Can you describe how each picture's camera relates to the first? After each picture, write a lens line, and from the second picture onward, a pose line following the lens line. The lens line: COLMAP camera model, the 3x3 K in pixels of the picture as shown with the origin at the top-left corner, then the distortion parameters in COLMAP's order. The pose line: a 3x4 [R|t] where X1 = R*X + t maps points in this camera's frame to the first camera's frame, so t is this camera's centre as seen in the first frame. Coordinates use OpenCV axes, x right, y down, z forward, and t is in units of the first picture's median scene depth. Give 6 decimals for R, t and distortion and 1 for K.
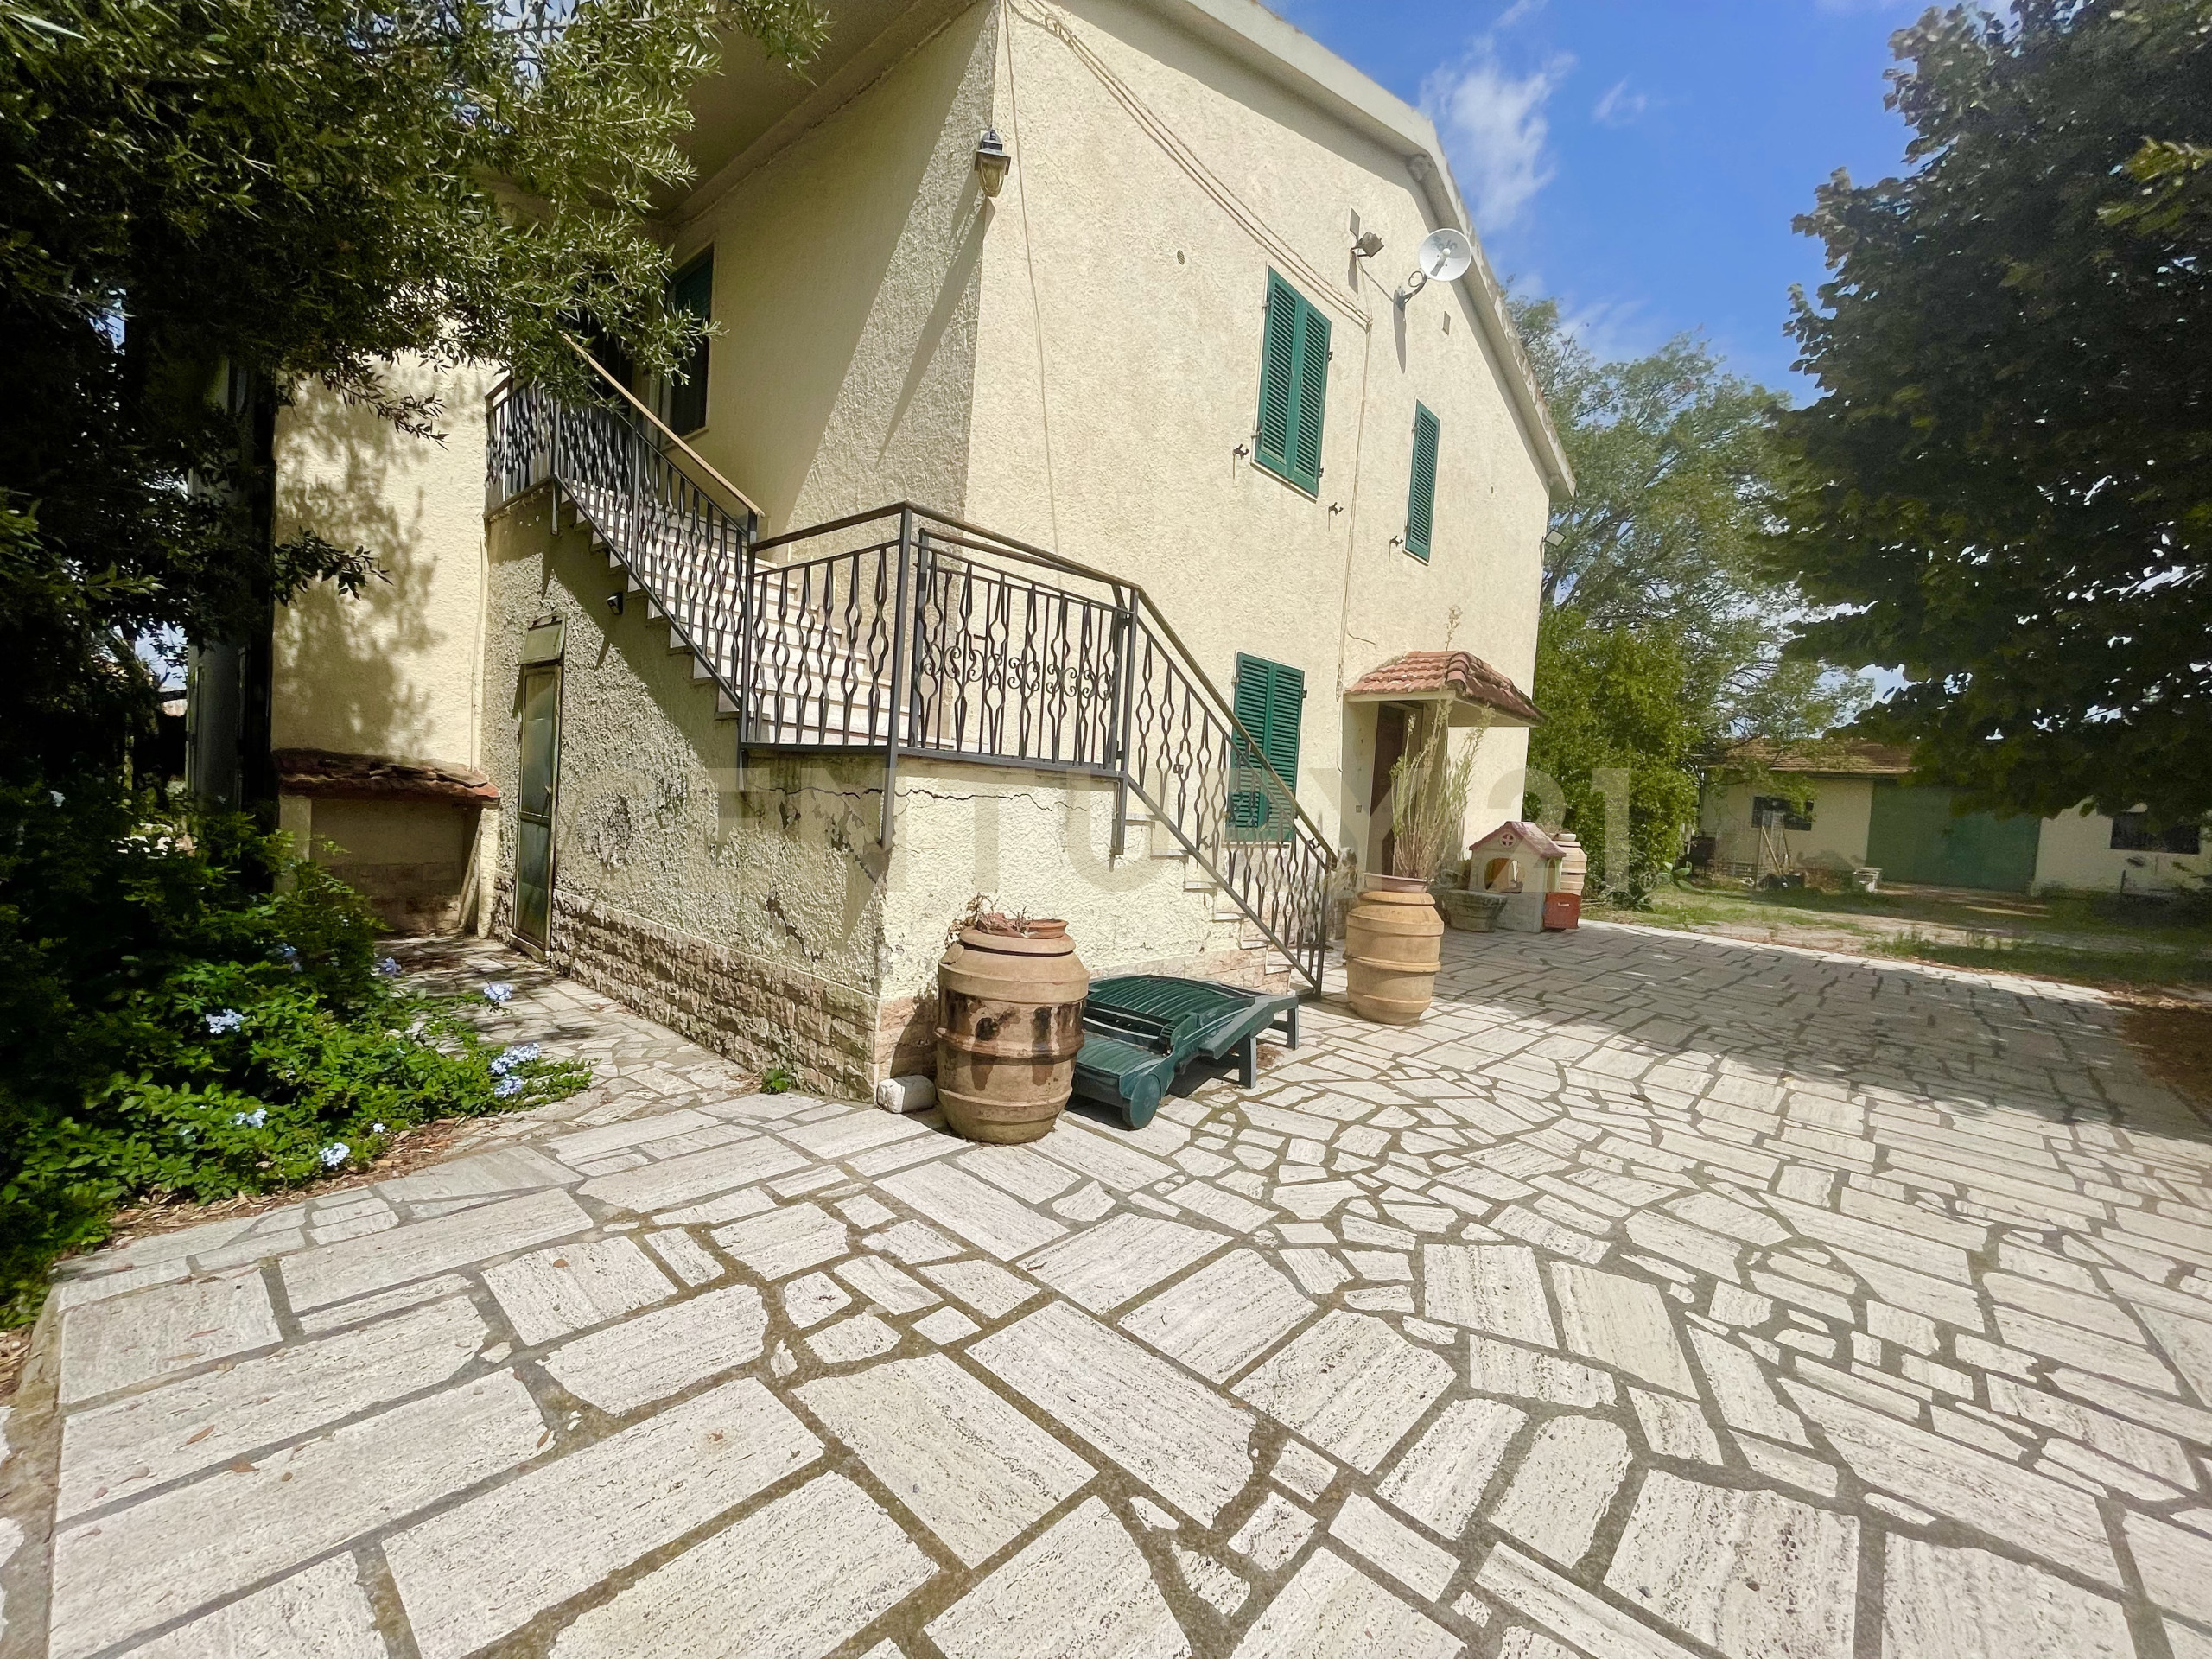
lens RADIAL K [[892.8, 0, 1106.0], [0, 892.8, 829.5], [0, 0, 1]] dist [-0.000504, -0.000146]
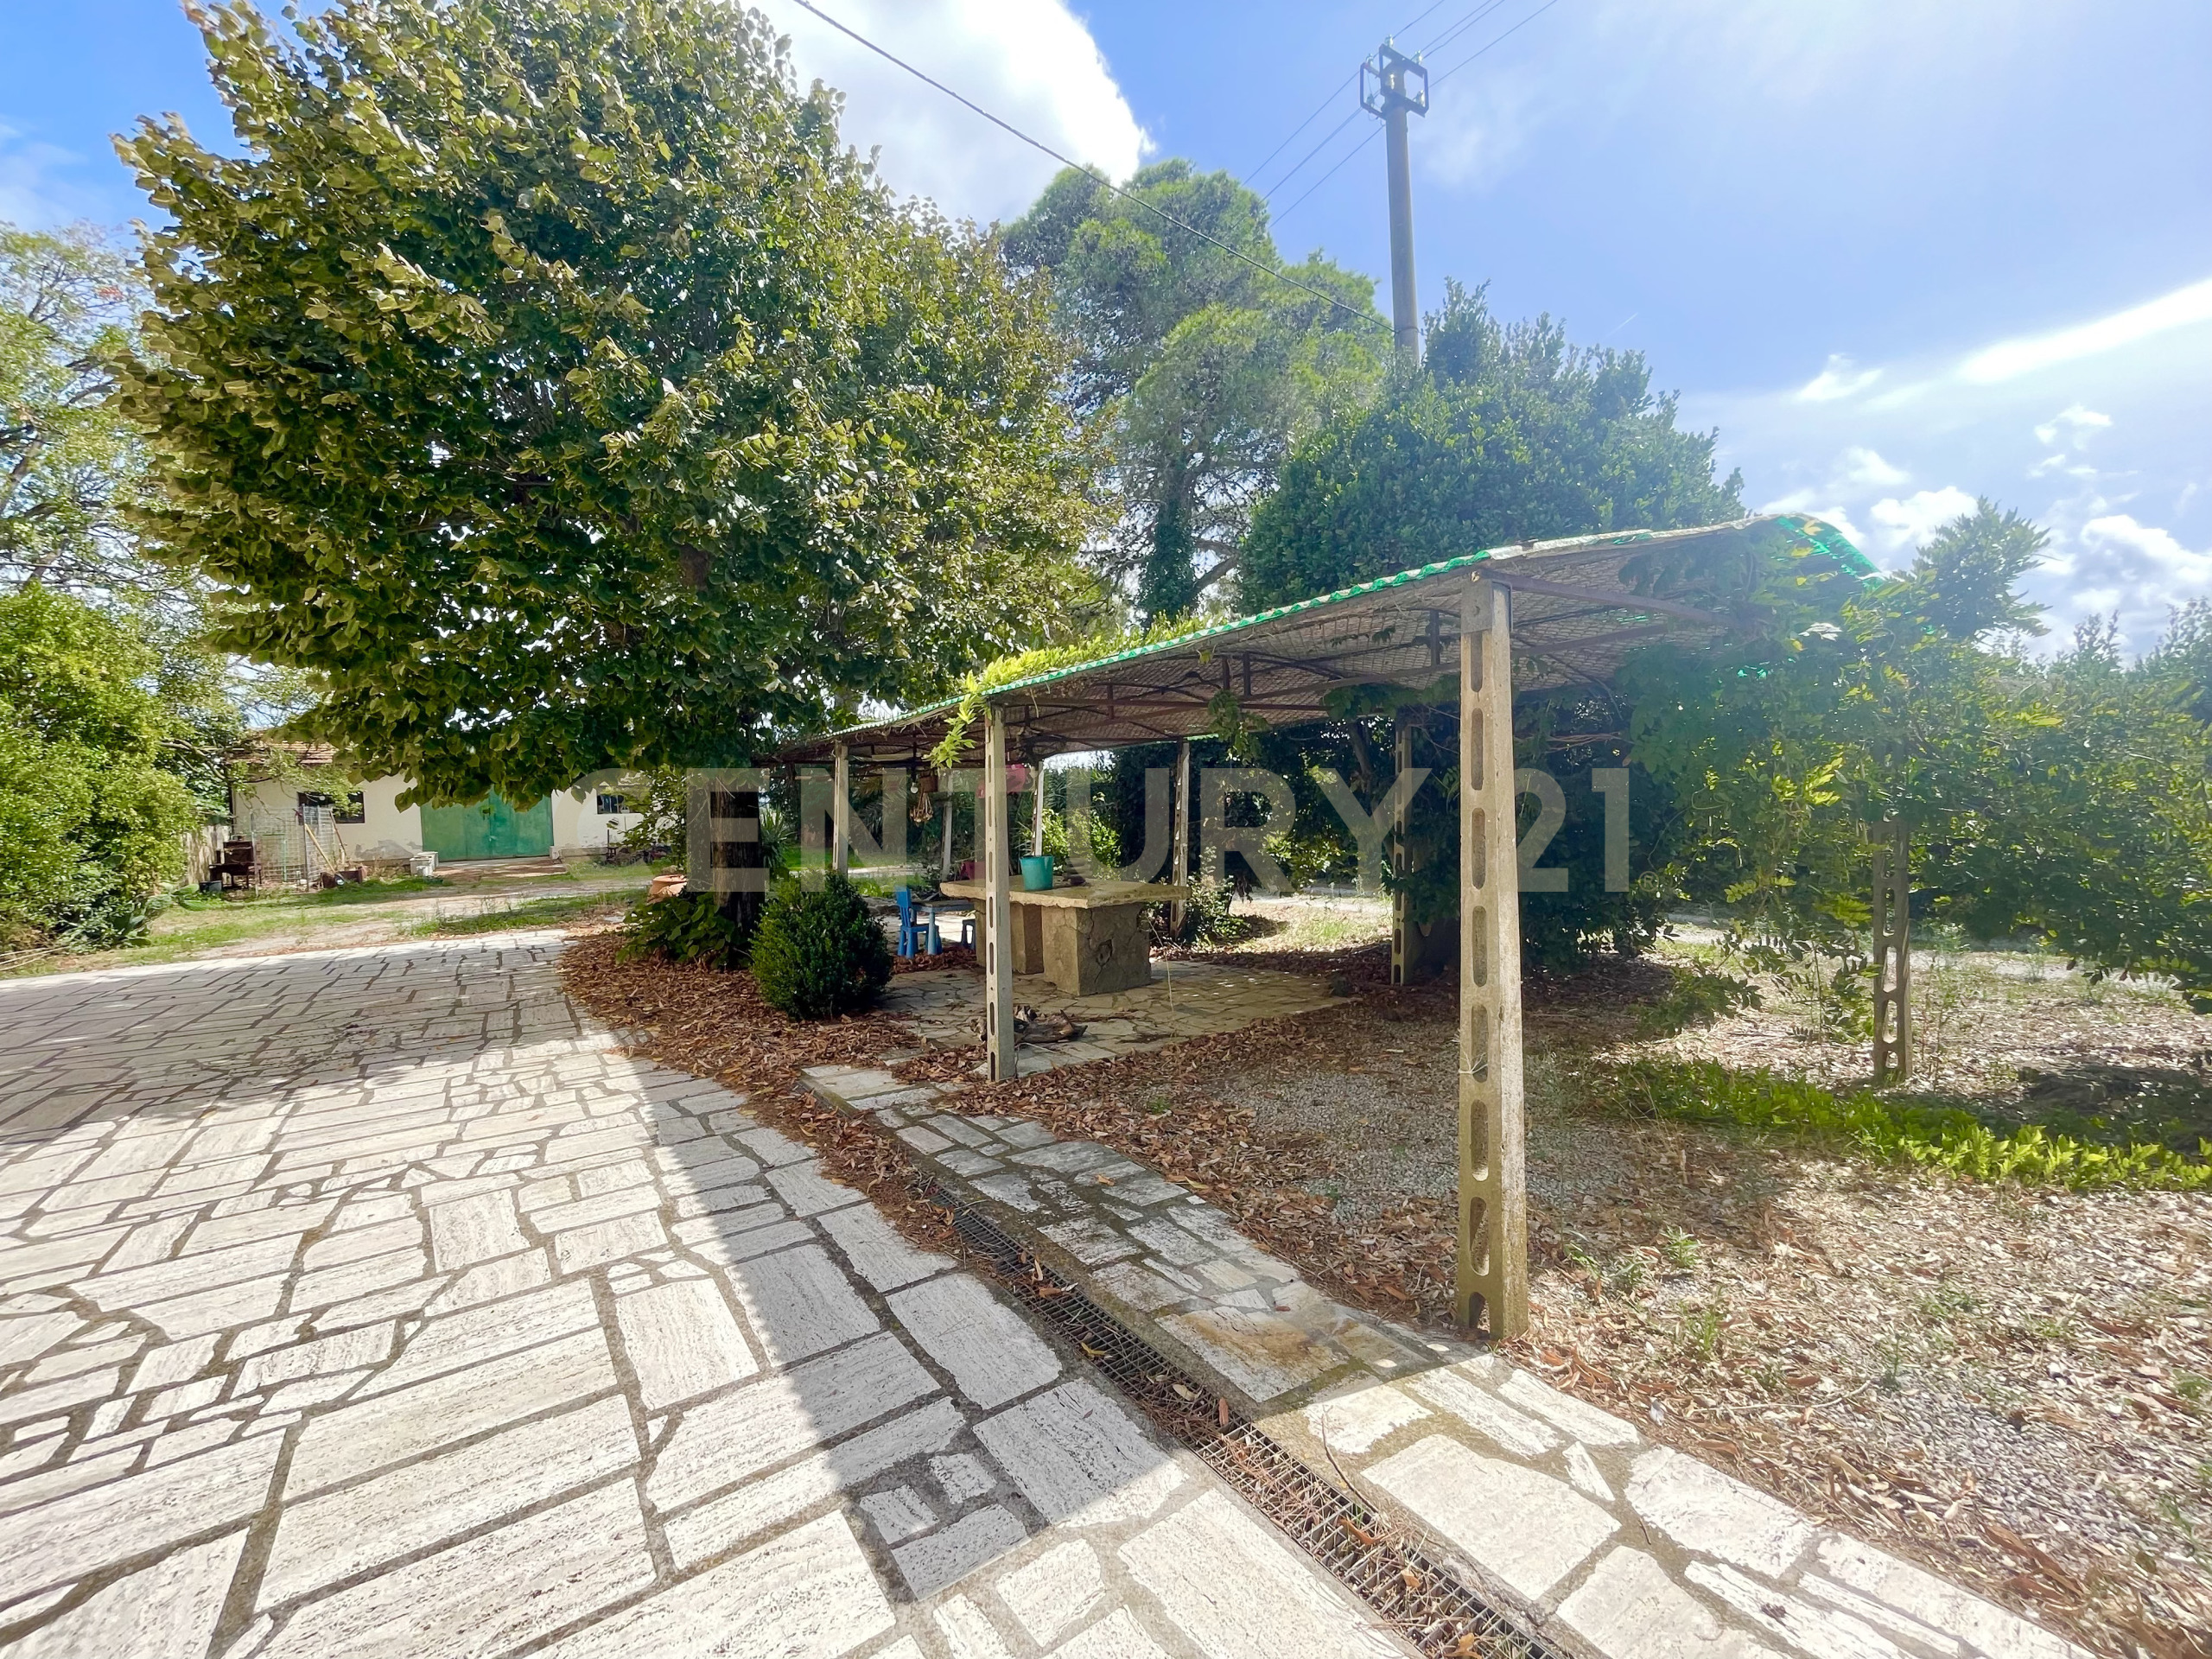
lens RADIAL K [[892.8, 0, 1106.0], [0, 892.8, 829.5], [0, 0, 1]] dist [-0.000504, -0.000146]
pose [[0.233223, -0.106299, 0.966596, 0.149761], [0.092504, 0.991925, 0.086764, -0.005785], [-0.968013, 0.069178, 0.241173, -0.155358]]
